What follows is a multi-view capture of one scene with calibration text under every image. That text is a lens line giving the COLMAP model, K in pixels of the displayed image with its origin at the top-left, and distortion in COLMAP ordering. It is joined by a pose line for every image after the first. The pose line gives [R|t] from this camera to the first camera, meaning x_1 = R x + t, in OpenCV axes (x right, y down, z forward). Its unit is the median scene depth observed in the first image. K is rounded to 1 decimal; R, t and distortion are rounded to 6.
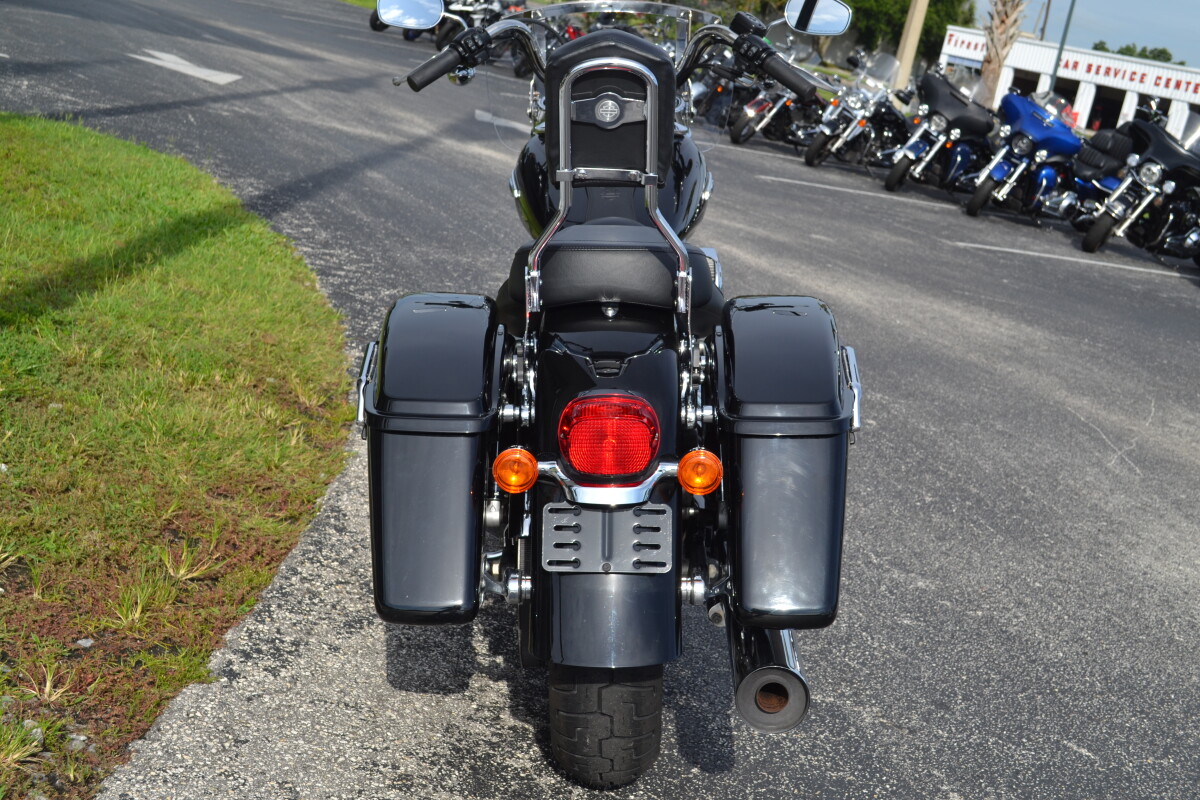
lens RADIAL K [[1645.8, 0, 601.3], [0, 1645.8, 401.0], [0, 0, 1]] dist [-0.050075, 0.000000]
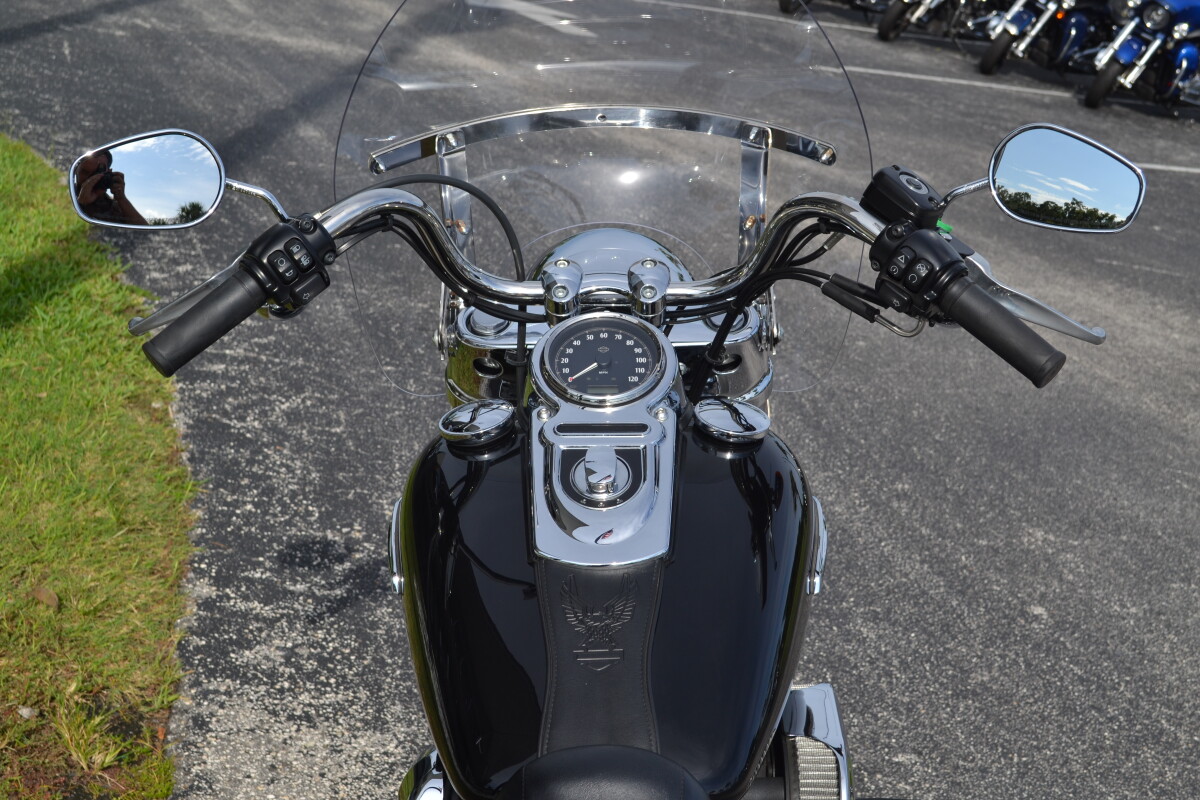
lens RADIAL K [[1824.8, 0, 598.2], [0, 1824.8, 399.2], [0, 0, 1]] dist [-0.026196, 0.000000]
pose [[0.999632, -0.016685, -0.021407, 0.003290], [0.018301, 0.996810, 0.077690, -0.045384], [0.020042, -0.078053, 0.996748, 0.105349]]
